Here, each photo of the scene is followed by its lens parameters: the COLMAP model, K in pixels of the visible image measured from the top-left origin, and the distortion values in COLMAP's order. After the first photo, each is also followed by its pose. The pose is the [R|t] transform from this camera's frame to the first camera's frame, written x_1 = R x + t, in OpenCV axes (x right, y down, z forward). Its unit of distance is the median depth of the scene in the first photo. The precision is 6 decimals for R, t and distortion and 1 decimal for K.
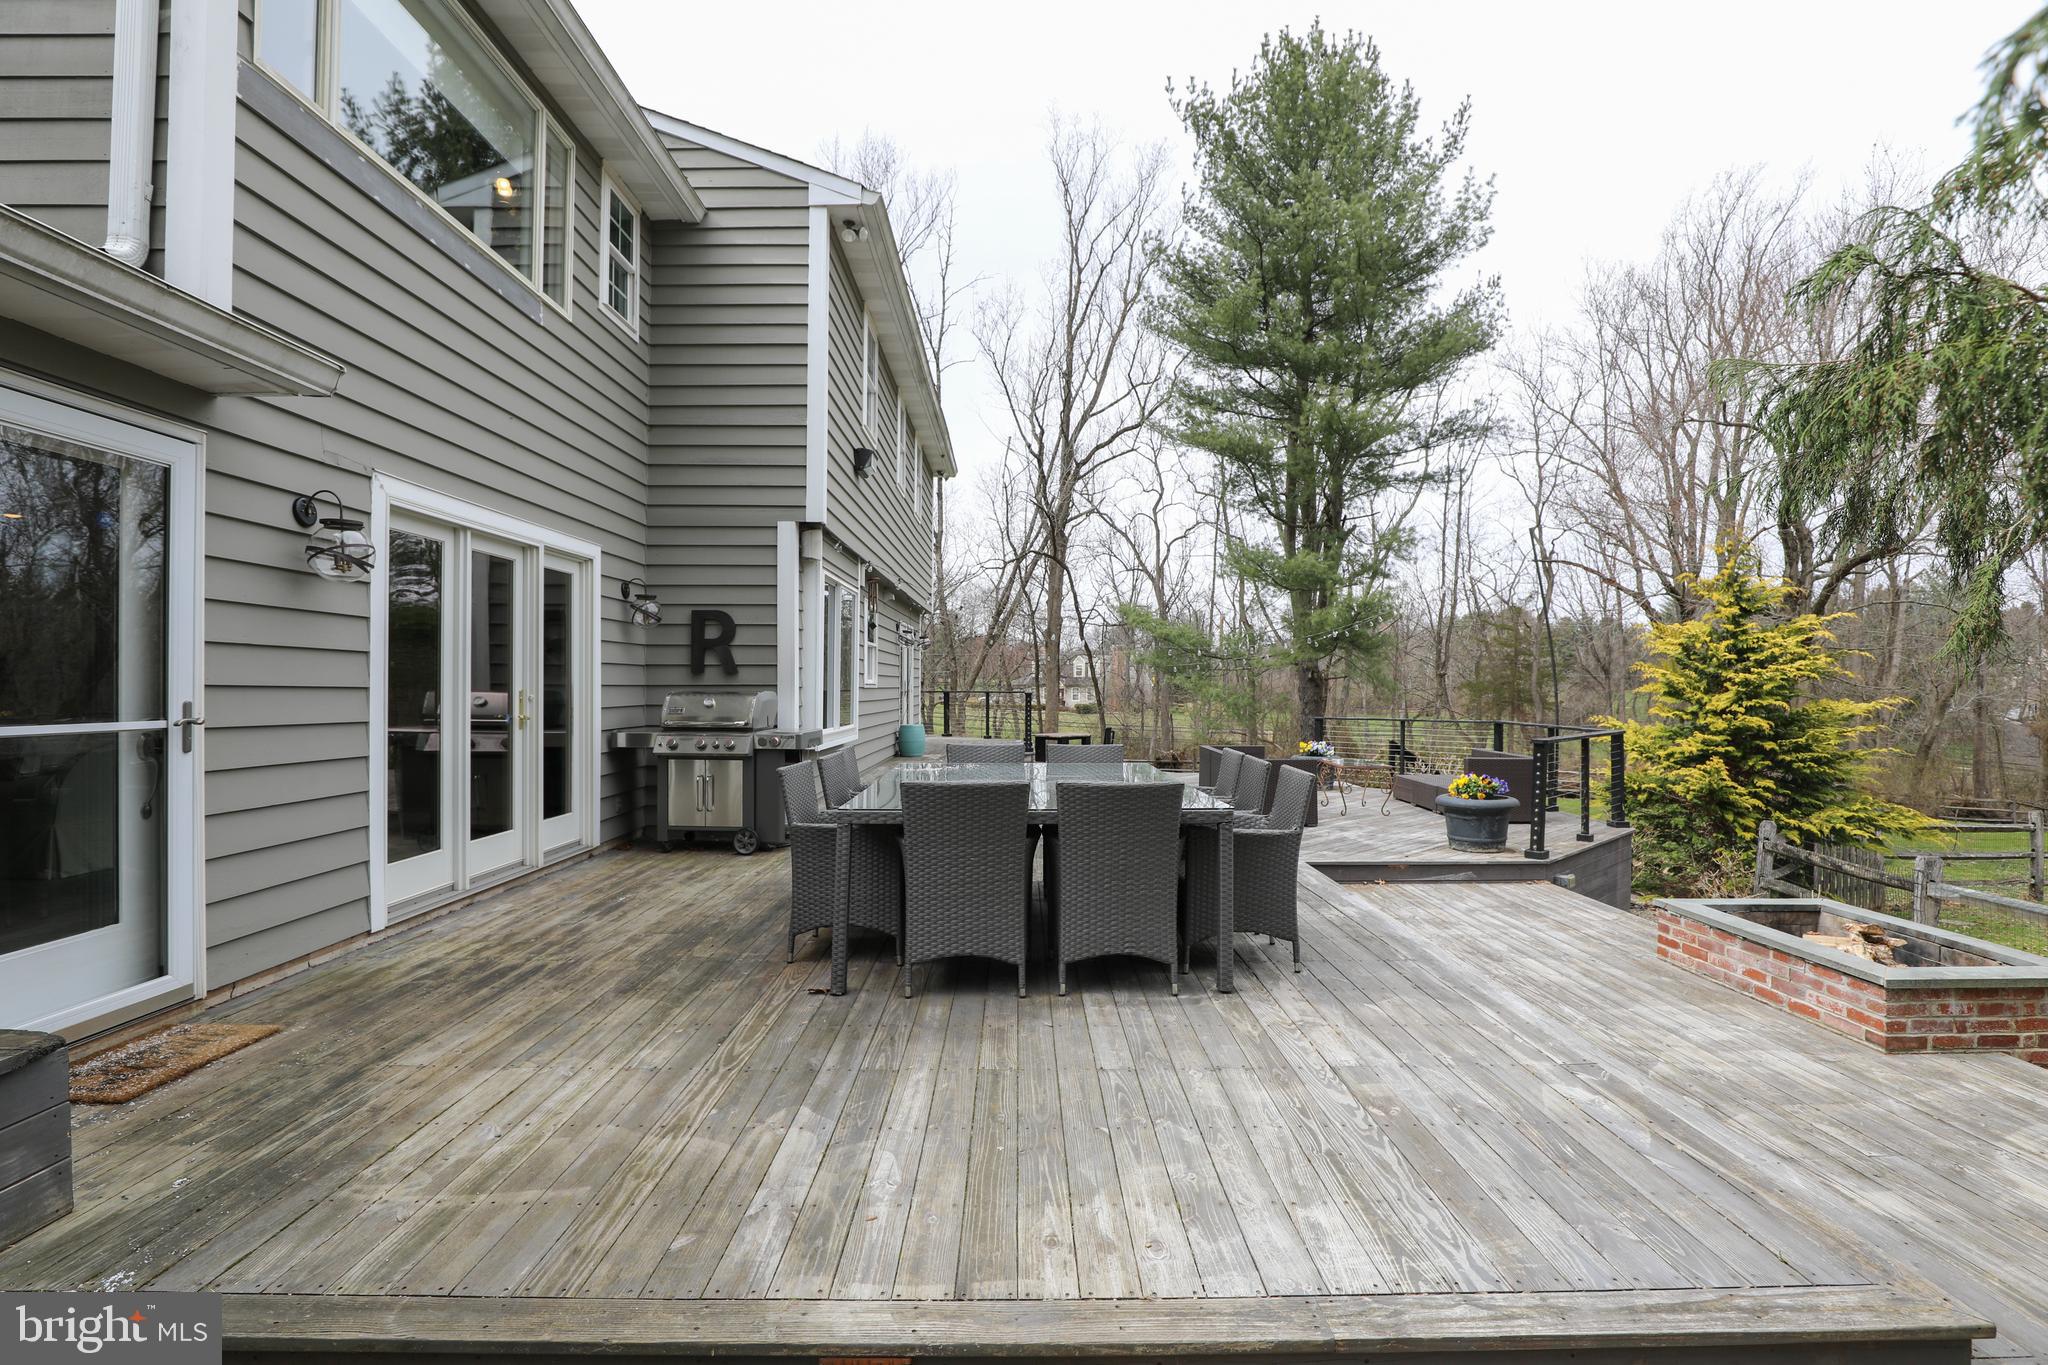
lens RADIAL K [[968.5, 0, 1031.2], [0, 968.5, 687.3], [0, 0, 1]] dist [-0.030458, 0.002077]
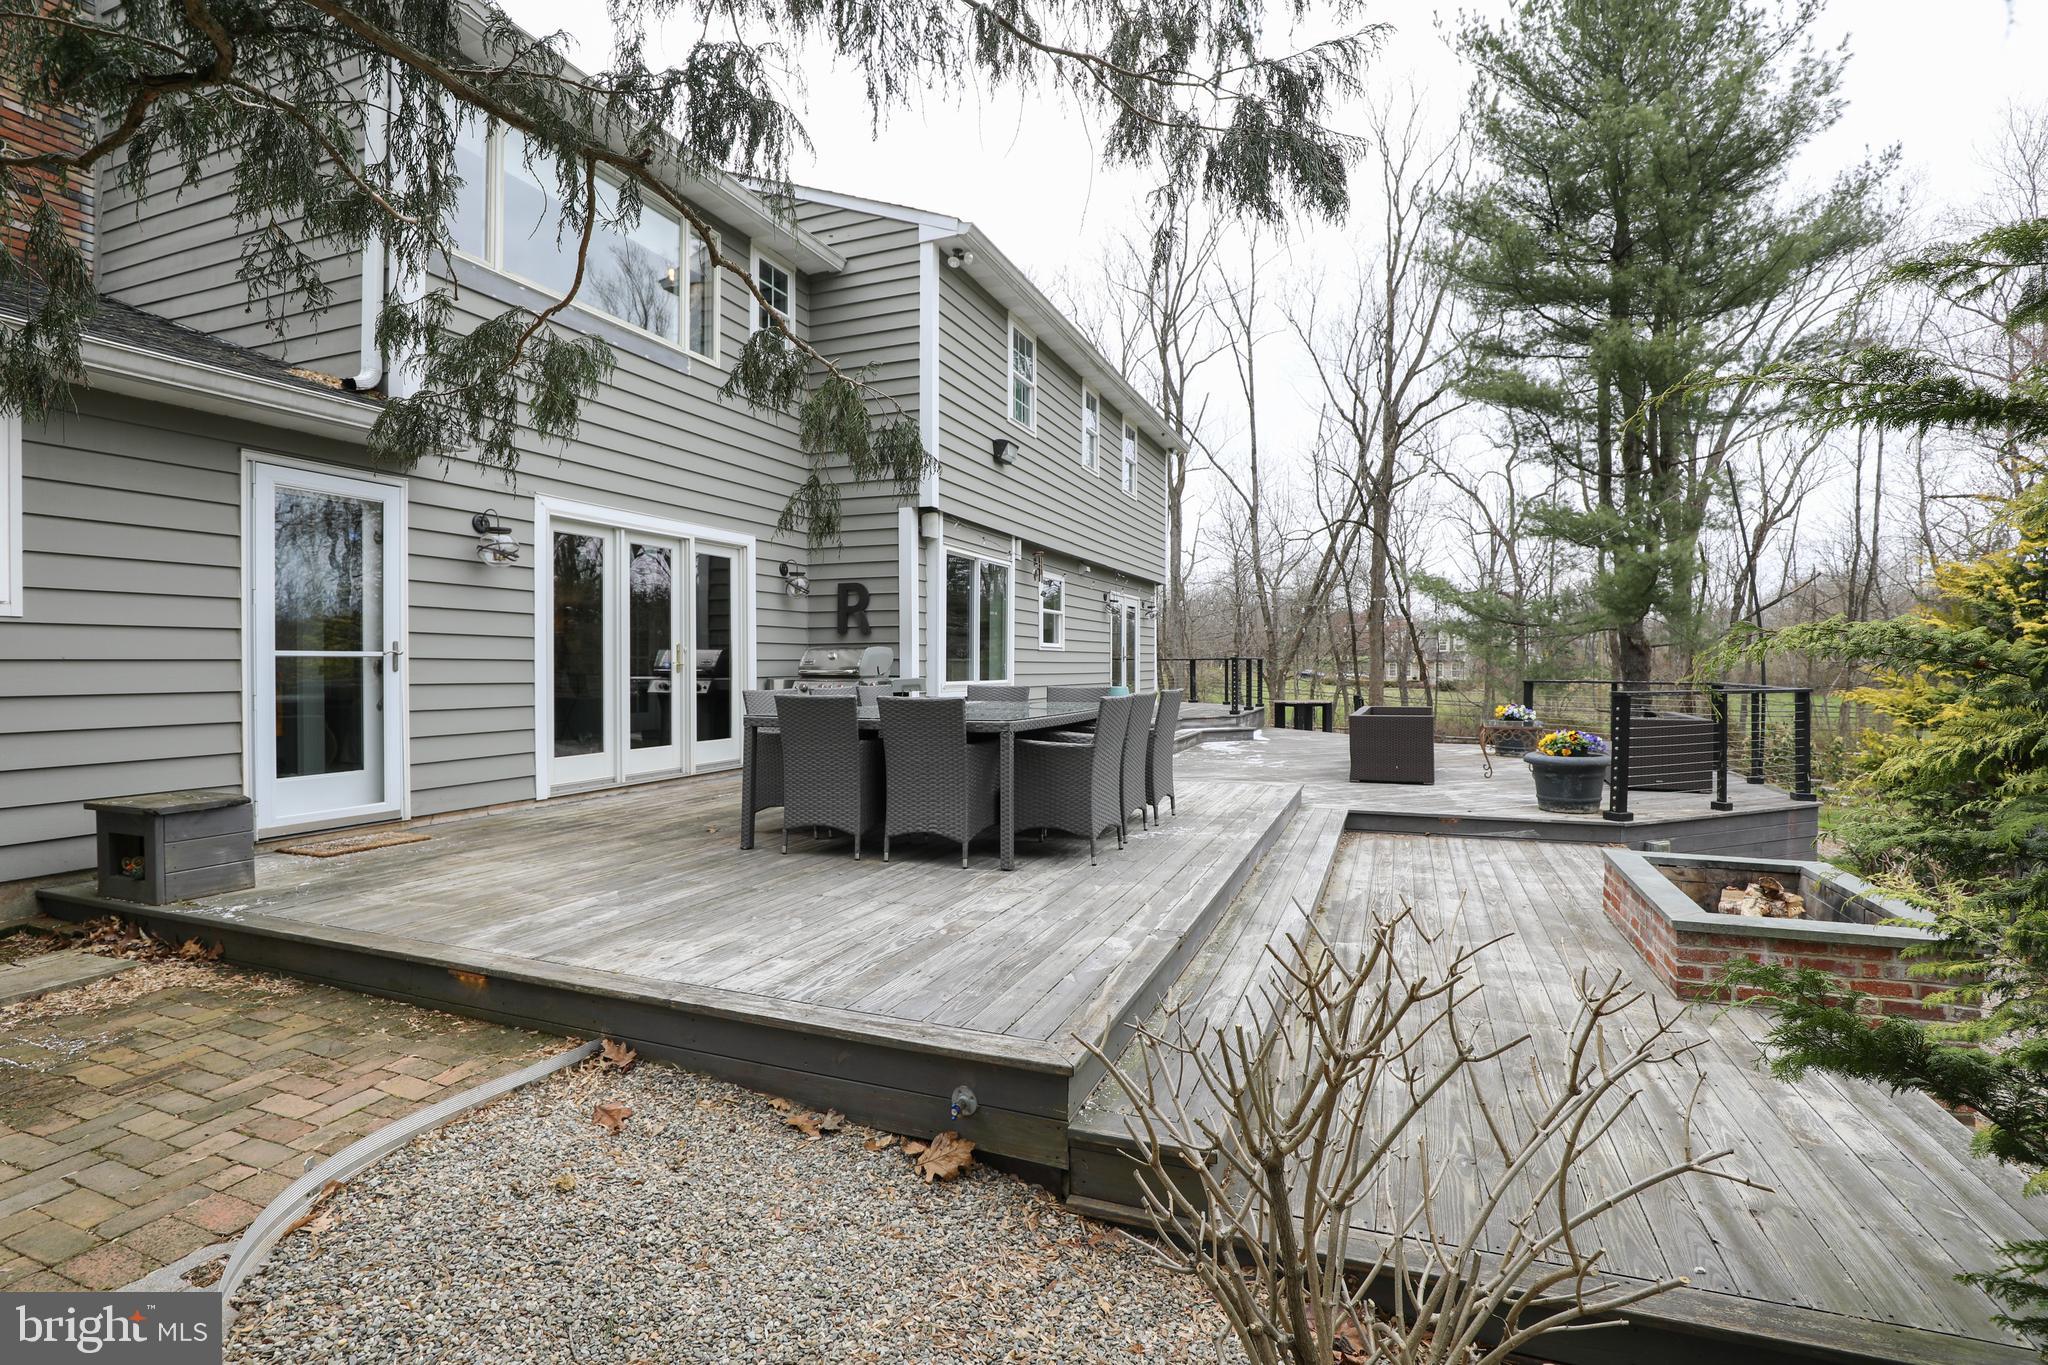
lens RADIAL K [[968.5, 0, 1044.1], [0, 968.5, 681.2], [0, 0, 1]] dist [-0.030458, 0.002077]
pose [[0.927274, 0.002587, -0.374375, 0.394682], [0.002924, 0.999896, 0.014153, 0.031961], [0.374372, -0.014218, 0.927169, -0.069462]]
